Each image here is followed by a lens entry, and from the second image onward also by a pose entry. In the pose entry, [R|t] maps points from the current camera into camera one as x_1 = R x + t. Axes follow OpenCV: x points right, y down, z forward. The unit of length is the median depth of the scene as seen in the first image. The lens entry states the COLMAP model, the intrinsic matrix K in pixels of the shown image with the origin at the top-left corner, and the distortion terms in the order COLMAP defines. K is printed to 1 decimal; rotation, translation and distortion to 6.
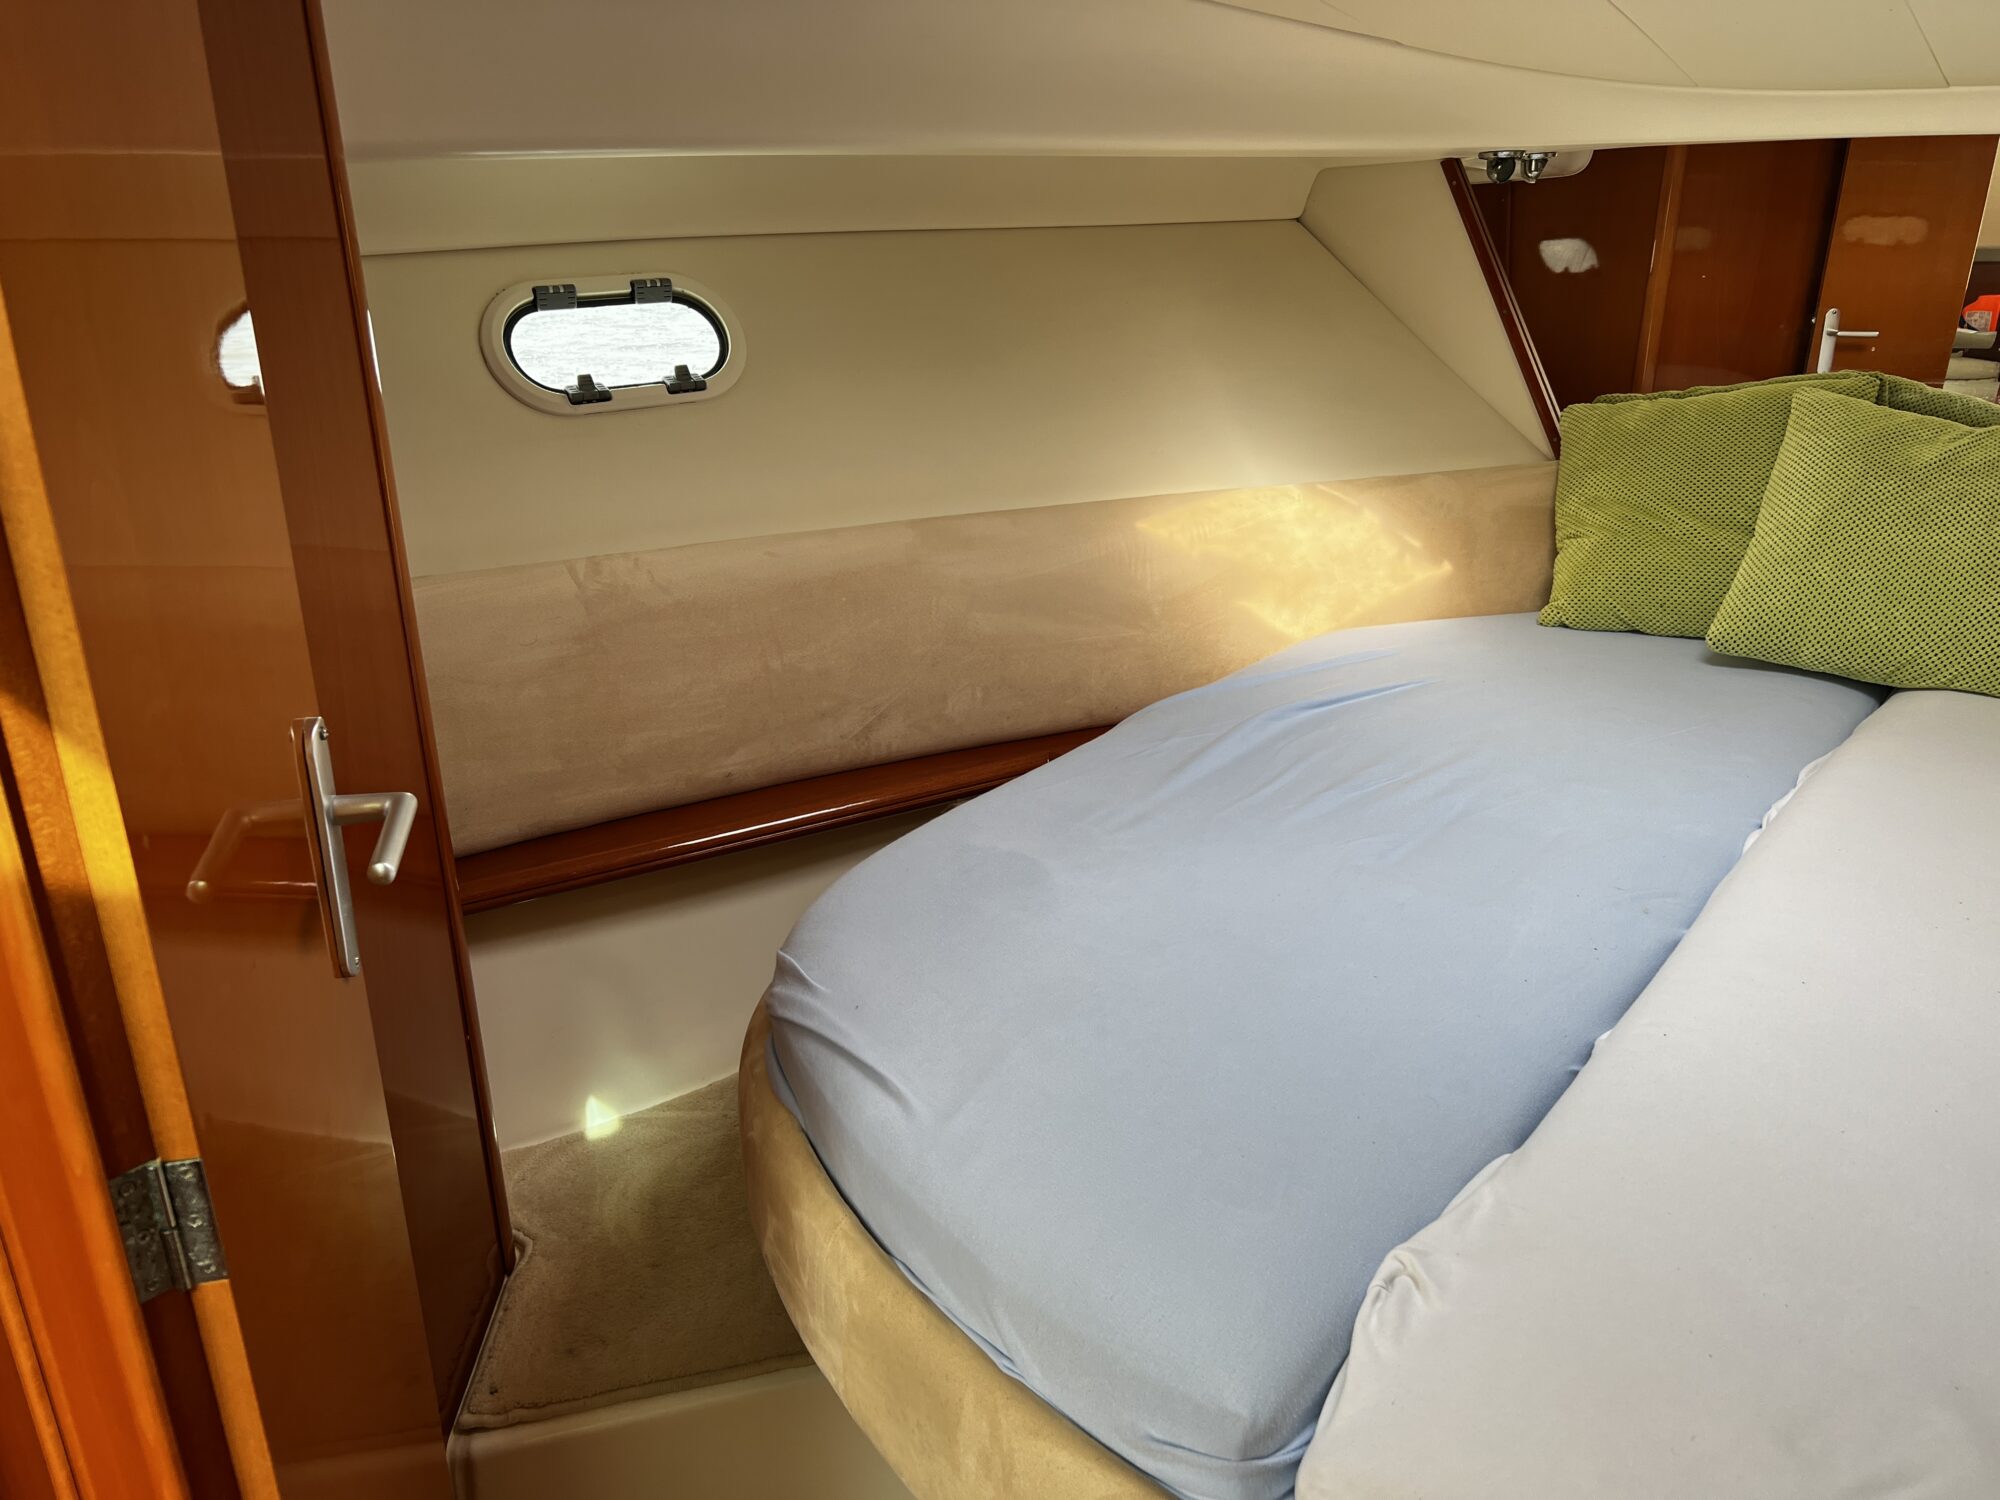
lens RADIAL K [[1516.5, 0, 1020.0], [0, 1516.5, 744.7], [0, 0, 1]] dist [0.077539, -0.103985]
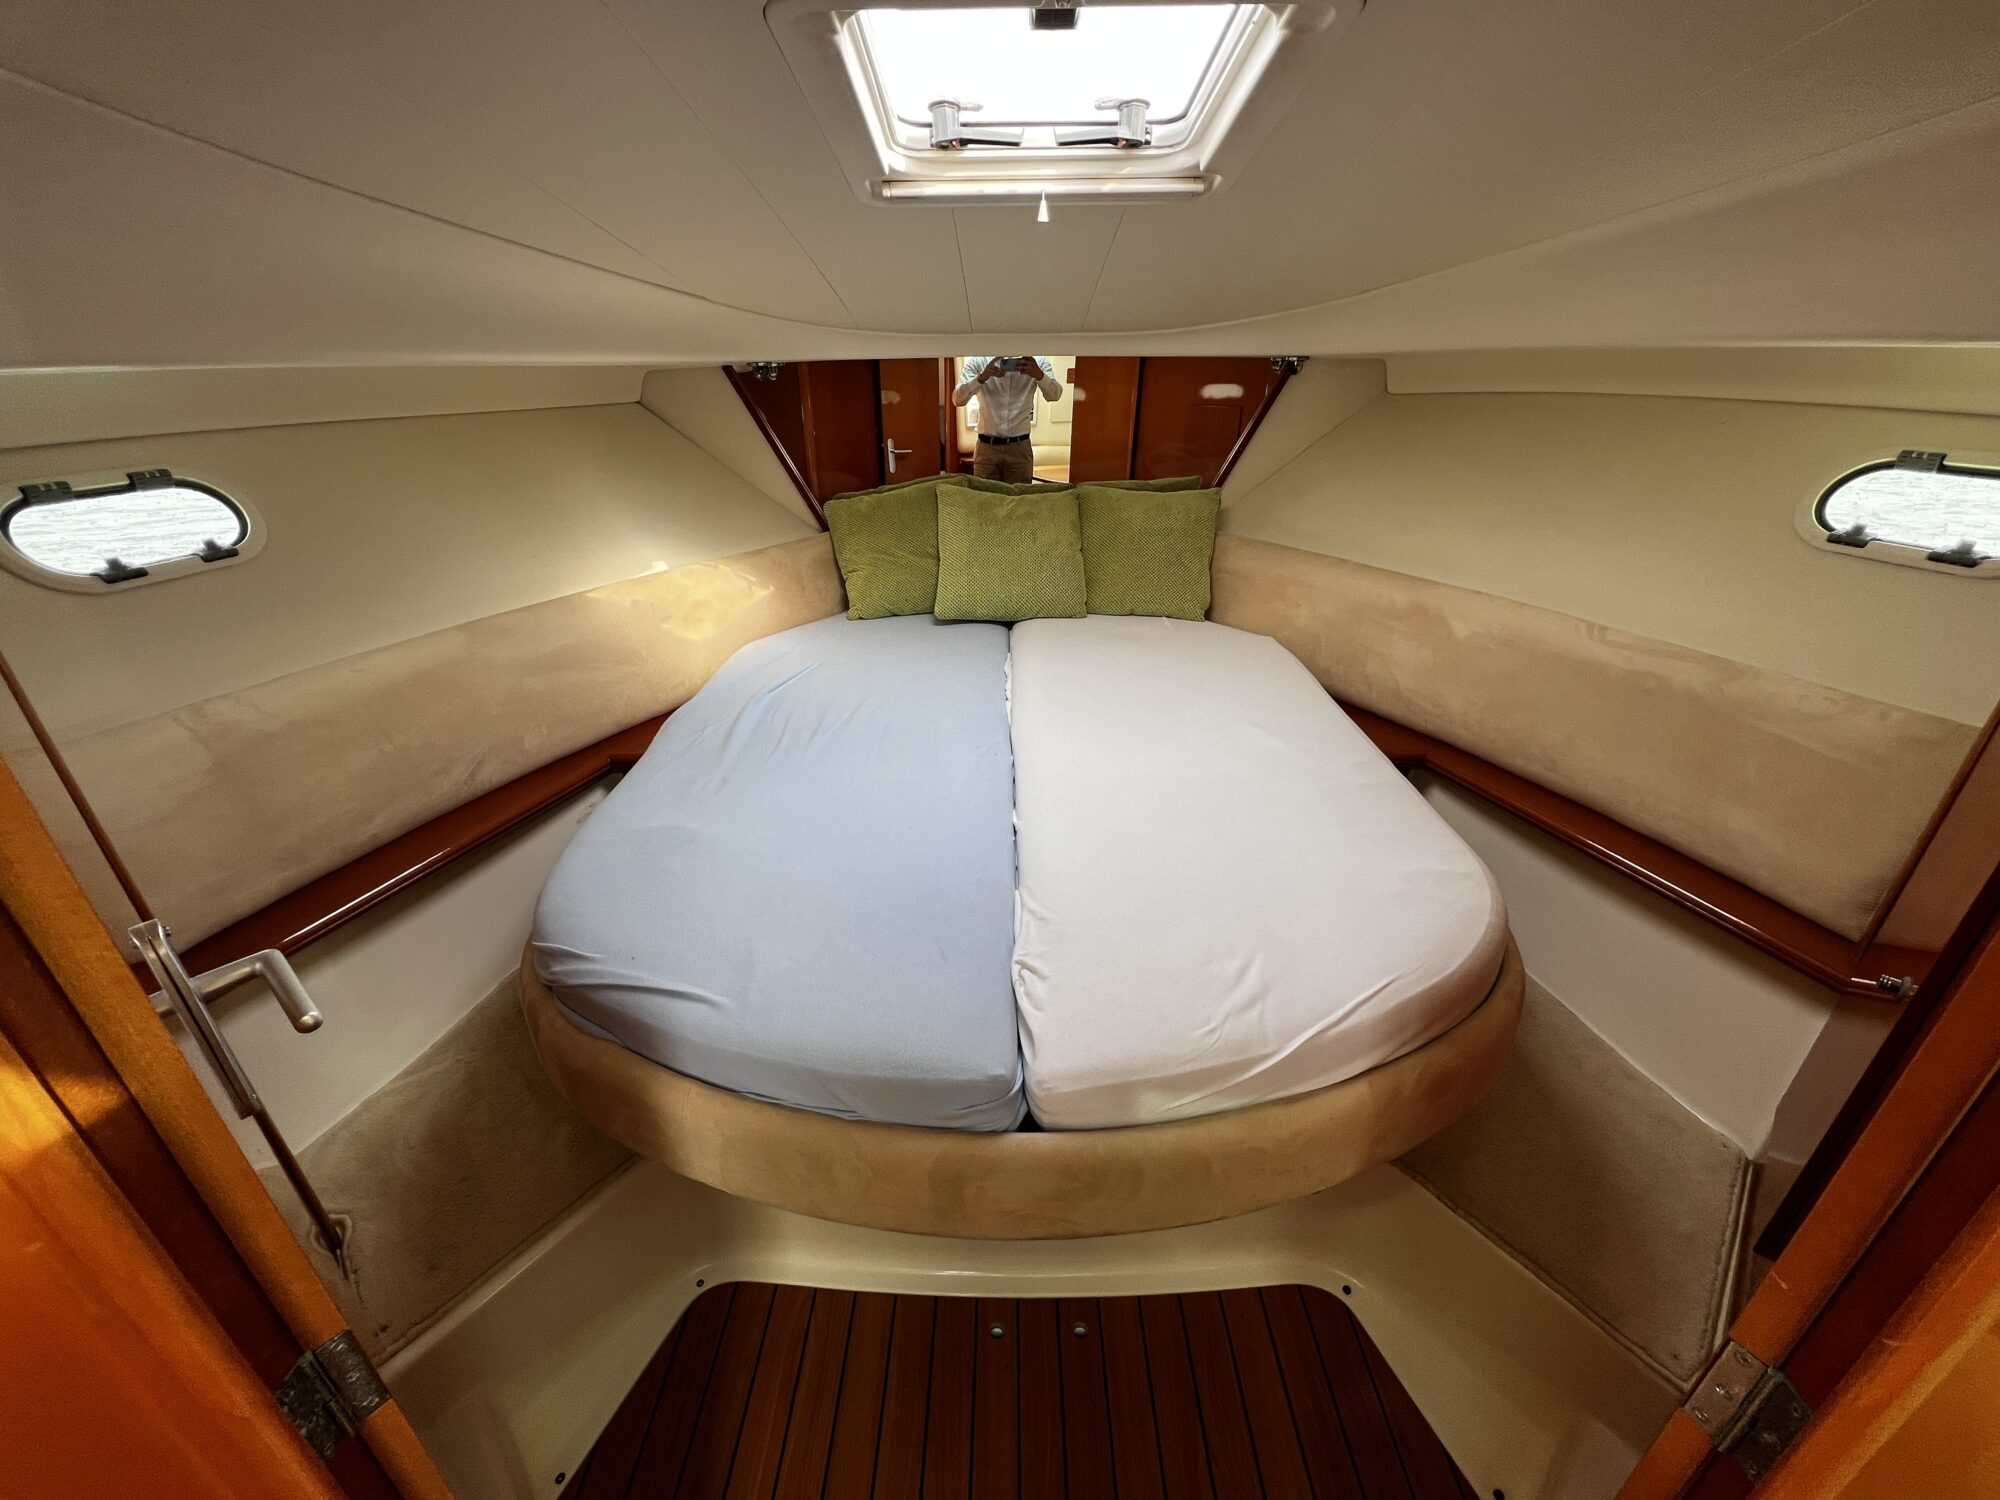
lens RADIAL K [[806.6, 0, 997.9], [0, 806.6, 745.2], [0, 0, 1]] dist [-0.001768, -0.000107]
pose [[0.780739, -0.265626, 0.565587, -0.136431], [0.215146, 0.964076, 0.155787, -0.048497], [-0.586650, 0.000054, 0.809840, 0.084256]]
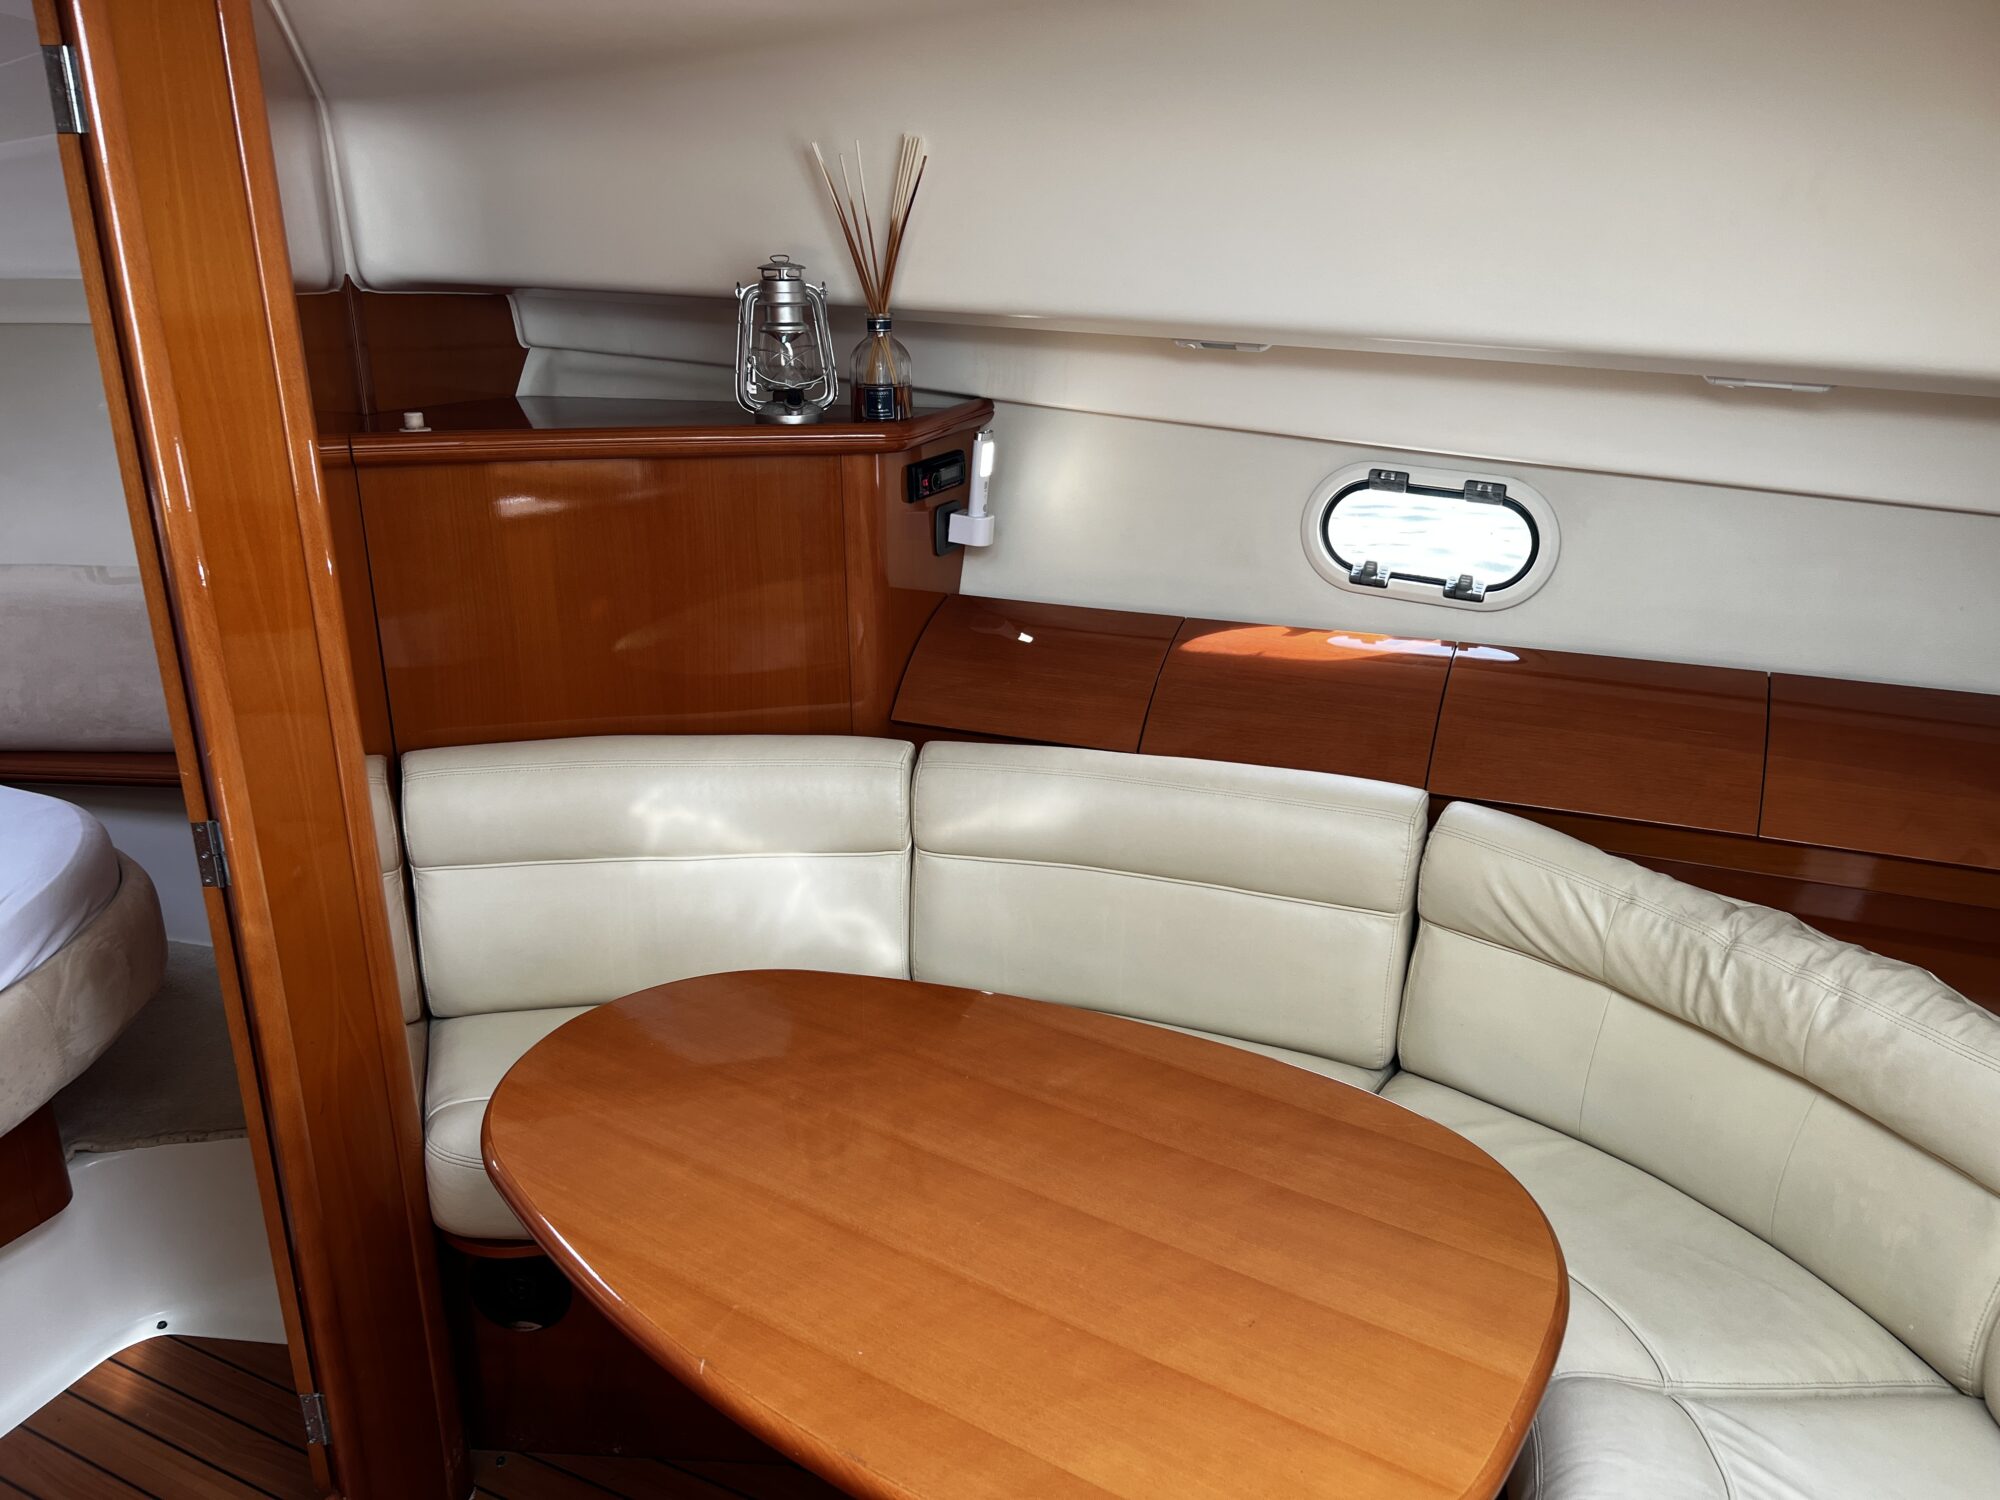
lens RADIAL K [[1517.9, 0, 1004.1], [0, 1517.9, 751.9], [0, 0, 1]] dist [0.076213, -0.094693]
pose [[-0.220919, -0.309938, 0.924734, -0.687542], [0.347498, 0.860920, 0.371567, -0.001216], [-0.911285, 0.403429, -0.082491, -0.173071]]
